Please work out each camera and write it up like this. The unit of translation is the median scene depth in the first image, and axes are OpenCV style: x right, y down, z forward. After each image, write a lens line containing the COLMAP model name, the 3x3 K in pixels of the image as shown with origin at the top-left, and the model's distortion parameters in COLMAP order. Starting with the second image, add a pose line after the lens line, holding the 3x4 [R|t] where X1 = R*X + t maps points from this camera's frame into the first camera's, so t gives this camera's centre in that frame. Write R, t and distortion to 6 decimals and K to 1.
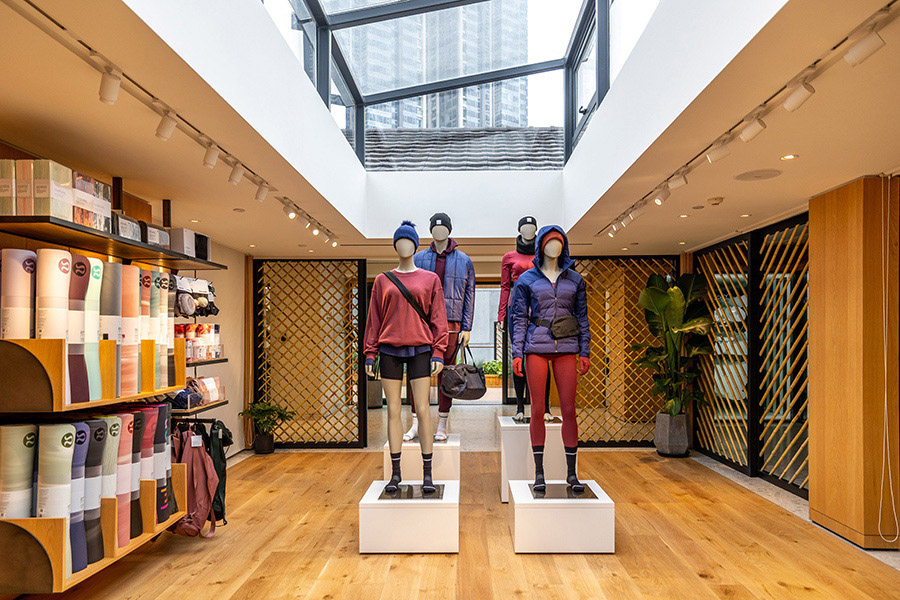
lens RADIAL K [[595.0, 0, 452.5], [0, 595.0, 341.1], [0, 0, 1]] dist [-0.000224, -0.000093]
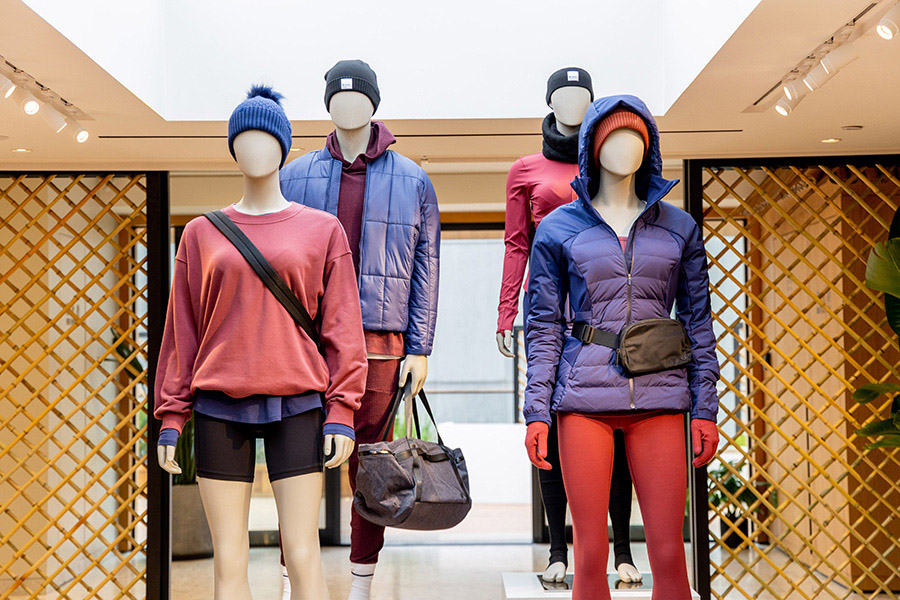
lens RADIAL K [[1695.1, 0, 450.0], [0, 1695.1, 300.0], [0, 0, 1]] dist [0.290092, 0.120085]
pose [[0.999959, -0.008259, 0.003765, 0.040943], [0.008405, 0.999142, -0.040544, -0.007883], [-0.003427, 0.040574, 0.999171, -0.136500]]
